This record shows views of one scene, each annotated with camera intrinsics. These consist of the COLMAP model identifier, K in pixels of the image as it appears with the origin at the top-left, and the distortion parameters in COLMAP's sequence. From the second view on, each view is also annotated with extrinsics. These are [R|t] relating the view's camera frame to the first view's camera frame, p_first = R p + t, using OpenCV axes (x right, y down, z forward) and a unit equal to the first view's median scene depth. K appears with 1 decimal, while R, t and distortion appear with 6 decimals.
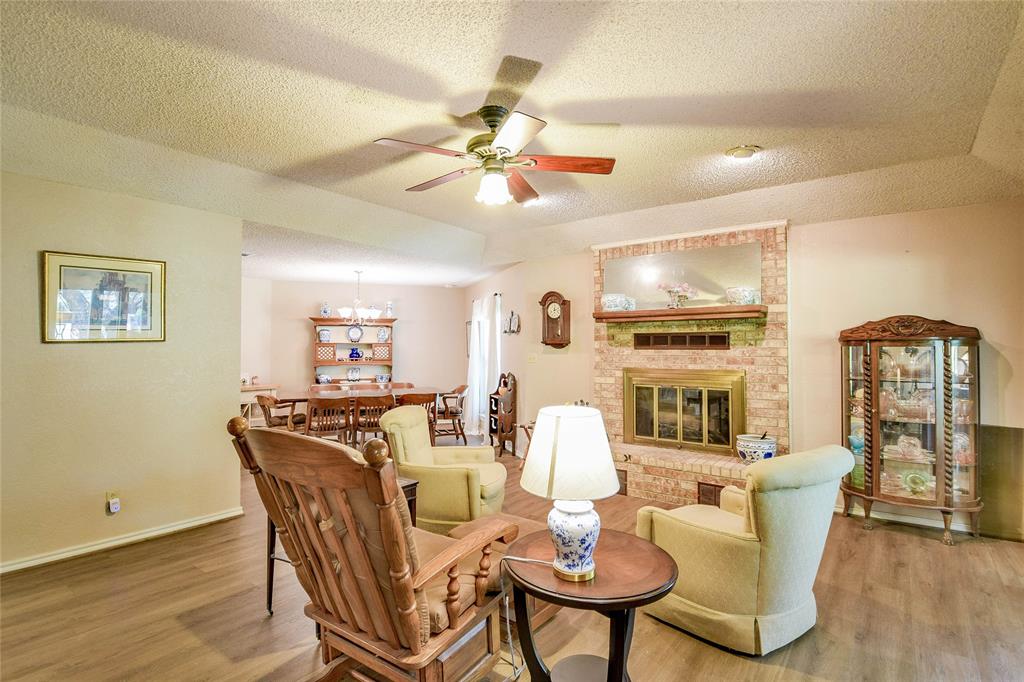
lens RADIAL K [[510.2, 0, 511.7], [0, 510.2, 333.3], [0, 0, 1]] dist [0.042577, -0.053565]
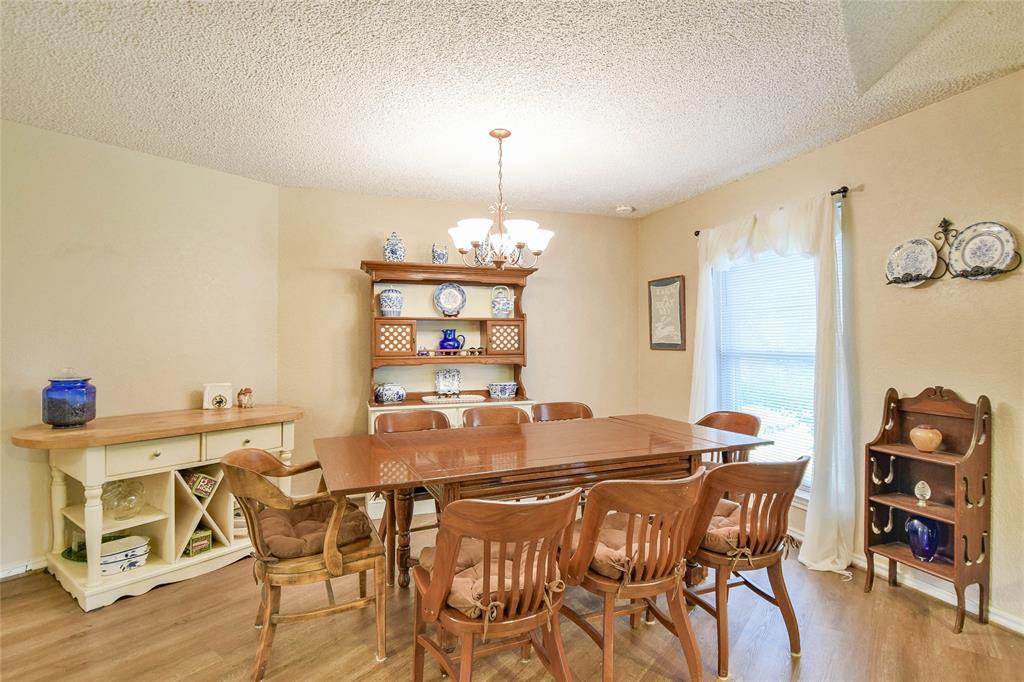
lens RADIAL K [[510.2, 0, 511.7], [0, 510.2, 333.3], [0, 0, 1]] dist [0.042577, -0.053565]
pose [[0.999951, -0.002687, -0.009558, -0.244438], [0.002771, 0.999957, 0.008833, 0.028899], [0.009534, -0.008859, 0.999915, 0.516088]]
